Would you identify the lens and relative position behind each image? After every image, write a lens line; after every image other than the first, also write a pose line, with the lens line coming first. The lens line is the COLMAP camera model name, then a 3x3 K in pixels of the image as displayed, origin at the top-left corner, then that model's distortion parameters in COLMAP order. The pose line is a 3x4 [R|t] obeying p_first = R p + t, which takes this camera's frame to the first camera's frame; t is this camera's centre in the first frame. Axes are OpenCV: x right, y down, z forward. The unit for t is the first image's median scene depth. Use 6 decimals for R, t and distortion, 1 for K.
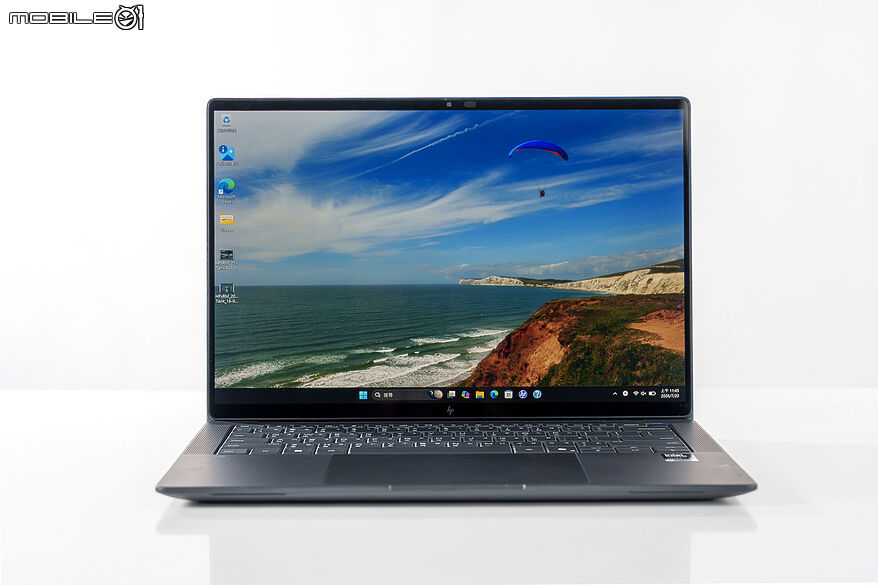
lens RADIAL K [[2538.8, 0, 440.8], [0, 2538.8, 292.4], [0, 0, 1]] dist [-0.106812, 0.000000]
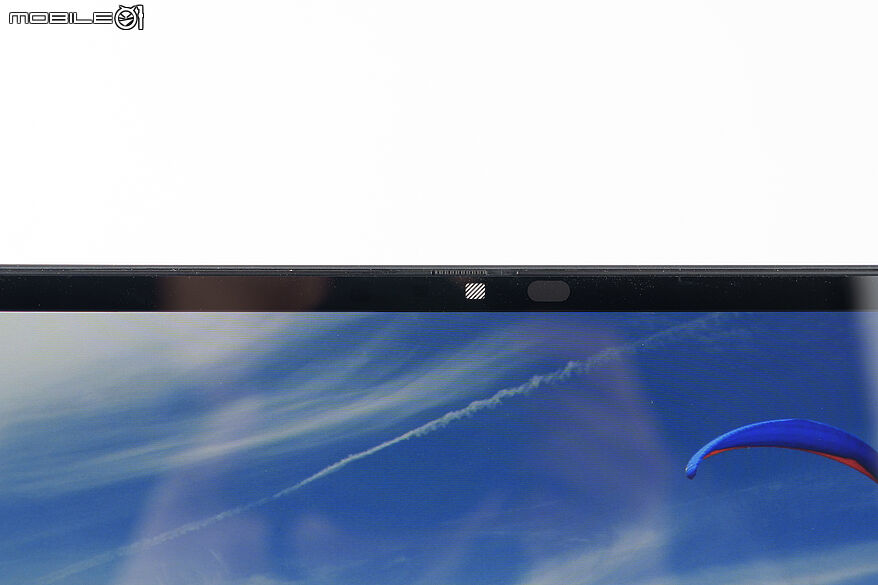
lens RADIAL K [[2538.8, 0, 439.4], [0, 2538.8, 292.5], [0, 0, 1]] dist [-0.106812, 0.000000]
pose [[0.993796, -0.000720, -0.111215, 0.030779], [-0.006712, 0.997768, -0.066434, -0.055133], [0.111014, 0.066768, 0.991573, 0.719203]]
